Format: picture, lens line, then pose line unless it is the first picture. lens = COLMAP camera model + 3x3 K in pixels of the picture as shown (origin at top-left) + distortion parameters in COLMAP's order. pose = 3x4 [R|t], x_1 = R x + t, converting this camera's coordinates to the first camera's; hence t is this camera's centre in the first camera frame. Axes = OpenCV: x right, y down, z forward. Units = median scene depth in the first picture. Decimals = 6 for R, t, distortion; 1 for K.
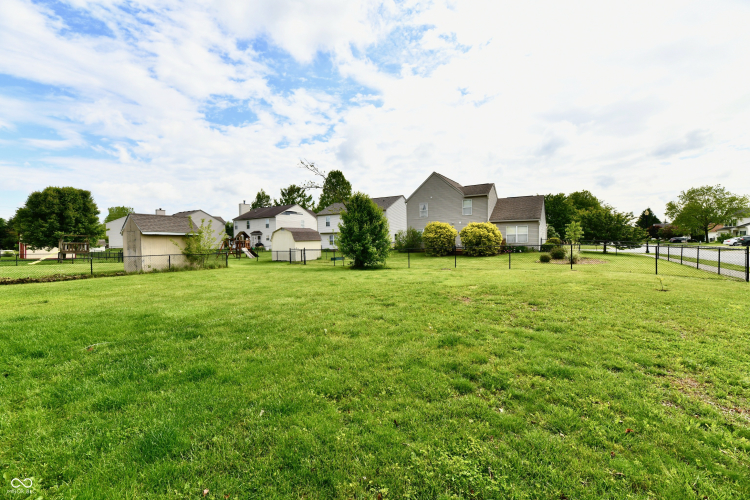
lens RADIAL K [[305.4, 0, 378.1], [0, 305.4, 241.0], [0, 0, 1]] dist [0.000865, -0.003415]
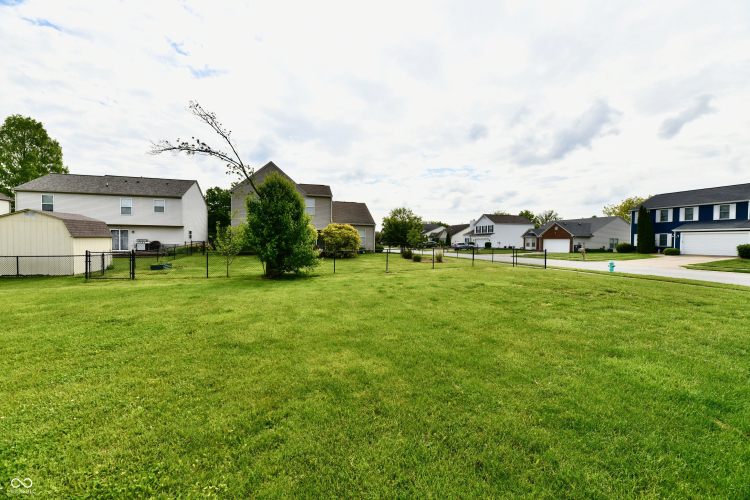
lens RADIAL K [[305.4, 0, 378.1], [0, 305.4, 241.0], [0, 0, 1]] dist [0.000865, -0.003415]
pose [[0.649178, 0.020413, 0.760363, -0.221084], [-0.017547, 0.999776, -0.011859, 0.002820], [-0.760434, -0.005644, 0.649391, 0.163972]]
